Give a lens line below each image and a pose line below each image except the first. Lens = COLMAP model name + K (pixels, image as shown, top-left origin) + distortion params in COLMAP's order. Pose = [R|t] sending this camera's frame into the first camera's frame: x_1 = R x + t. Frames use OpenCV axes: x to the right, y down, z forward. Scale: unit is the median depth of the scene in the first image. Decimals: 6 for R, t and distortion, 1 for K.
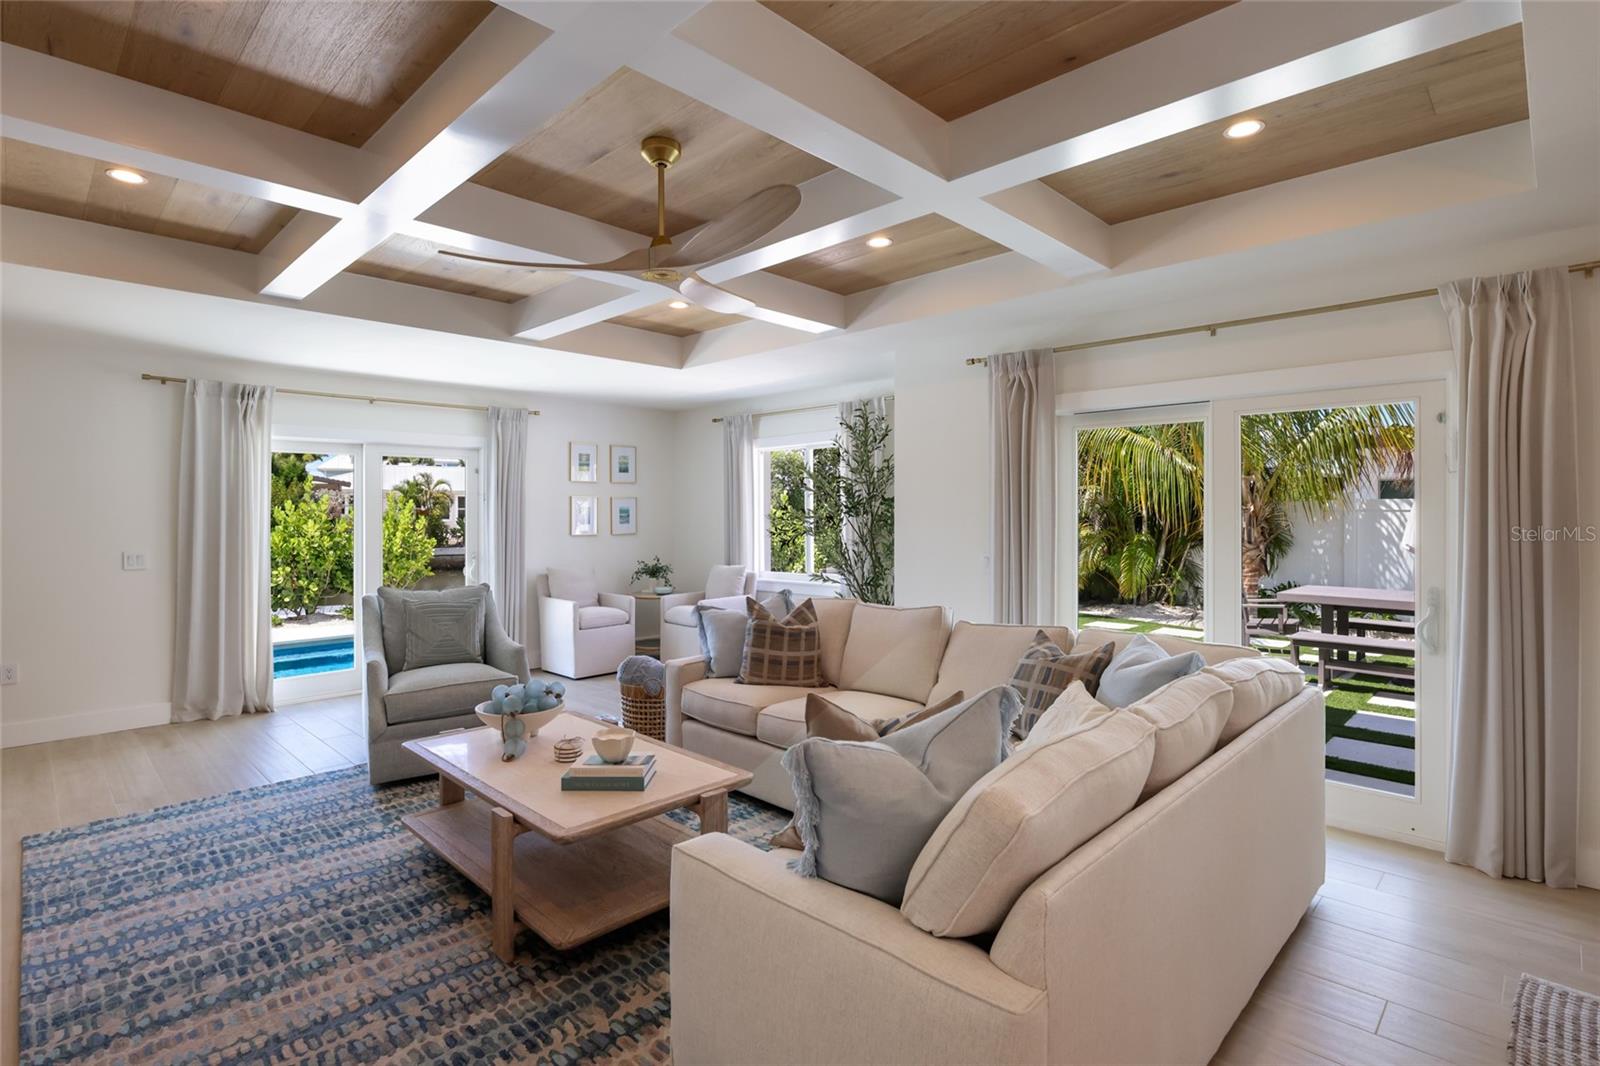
lens RADIAL K [[775.4, 0, 796.4], [0, 775.4, 502.0], [0, 0, 1]] dist [0.003746, -0.004278]
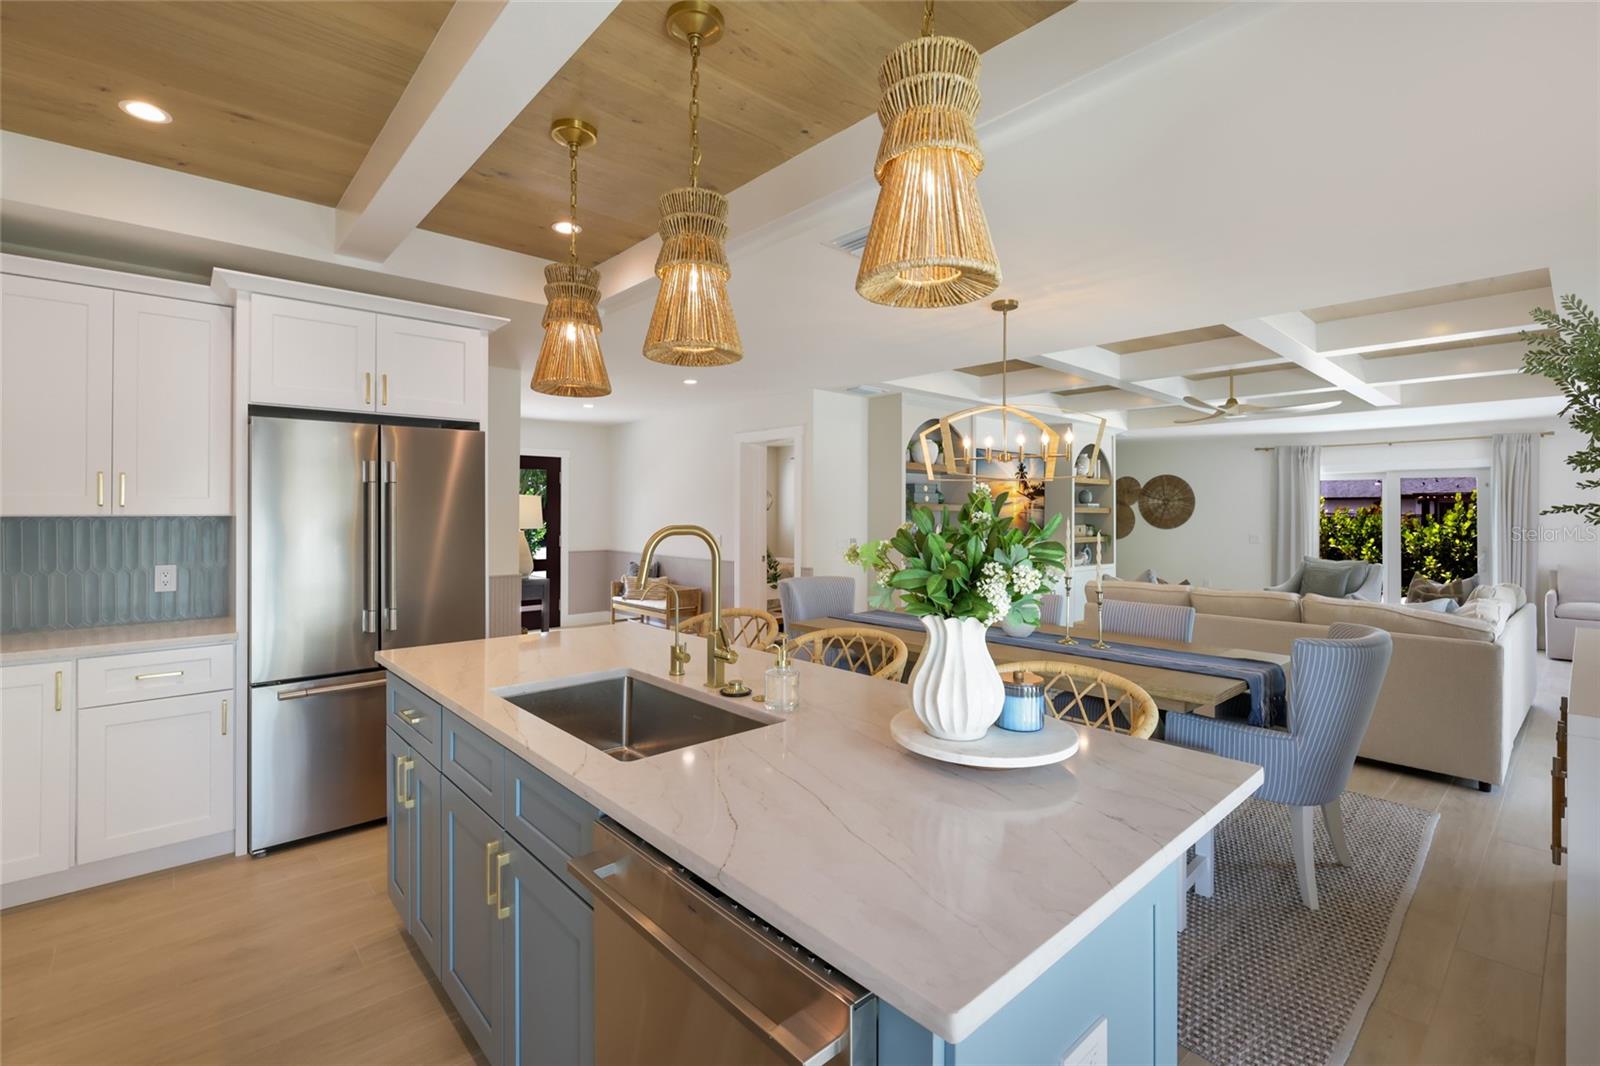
lens RADIAL K [[713.6, 0, 788.3], [0, 713.6, 503.4], [0, 0, 1]] dist [-0.006590, 0.000393]
pose [[-0.067775, -0.006713, -0.997678, 1.127843], [0.002459, 0.999973, -0.006895, -0.007242], [0.997698, -0.002921, -0.067757, -0.111392]]
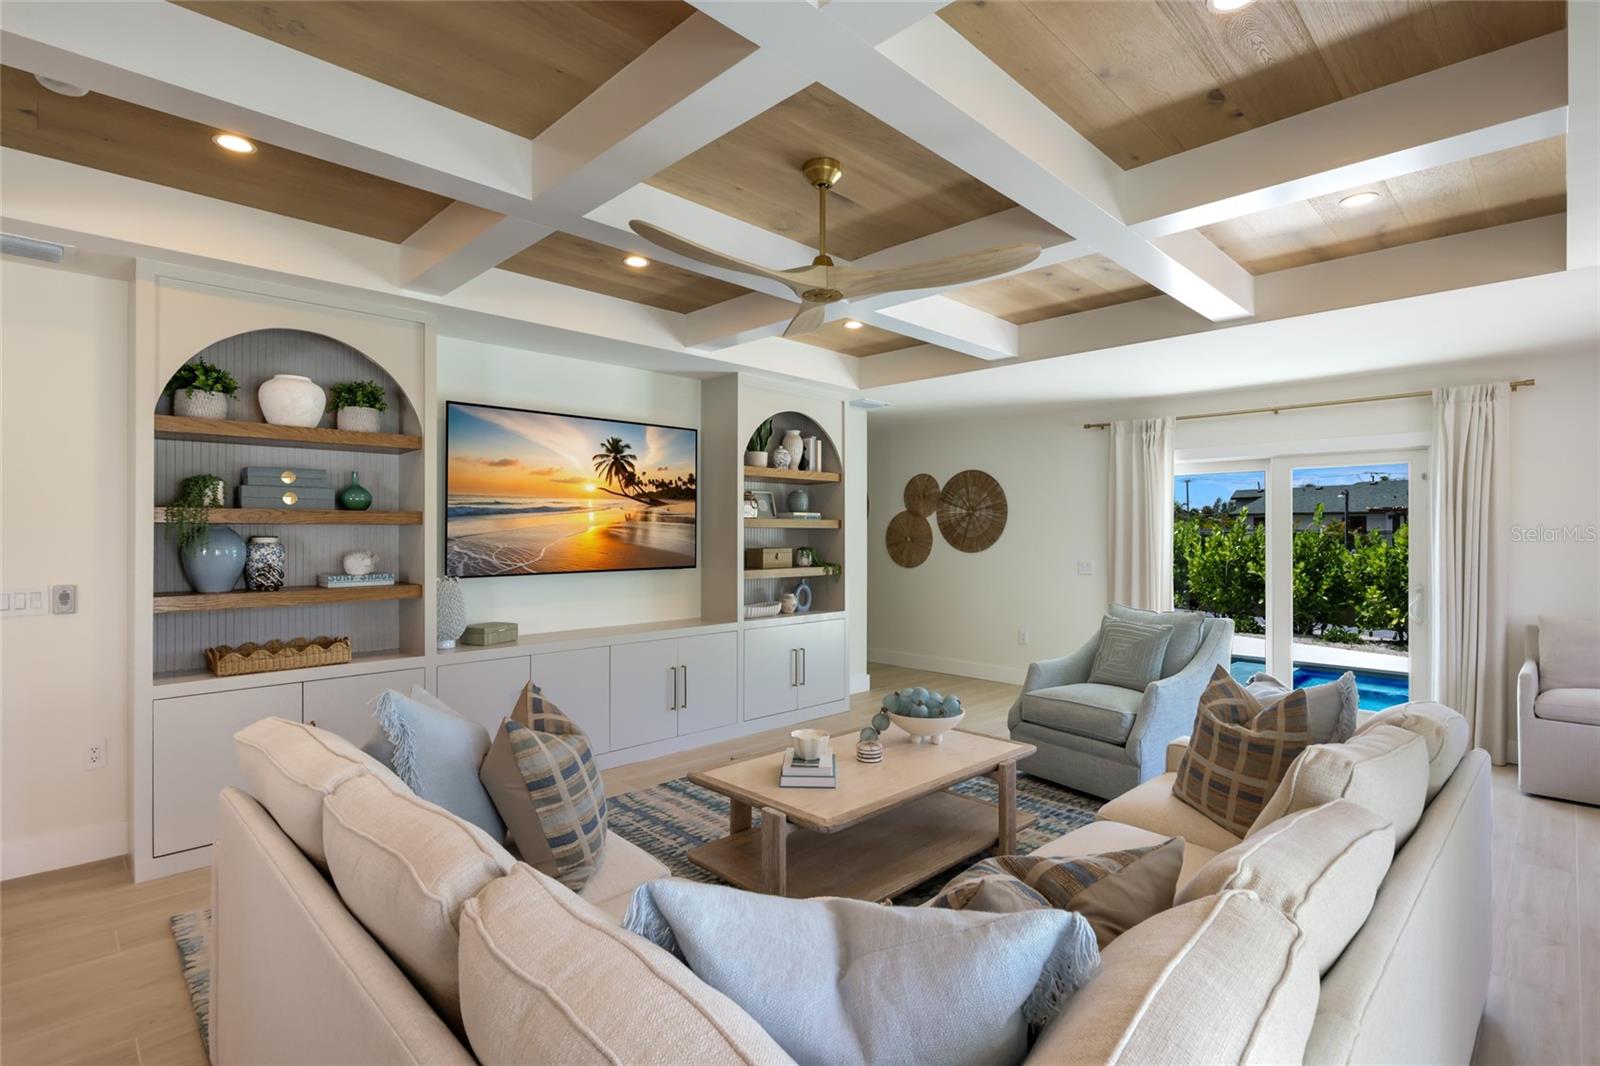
lens RADIAL K [[775.4, 0, 803.4], [0, 775.4, 521.8], [0, 0, 1]] dist [0.003746, -0.004278]
pose [[0.001325, -0.007004, -0.999975, 0.453583], [0.008837, 0.999937, -0.006992, 0.004060], [0.999960, -0.008827, 0.001387, 0.525867]]
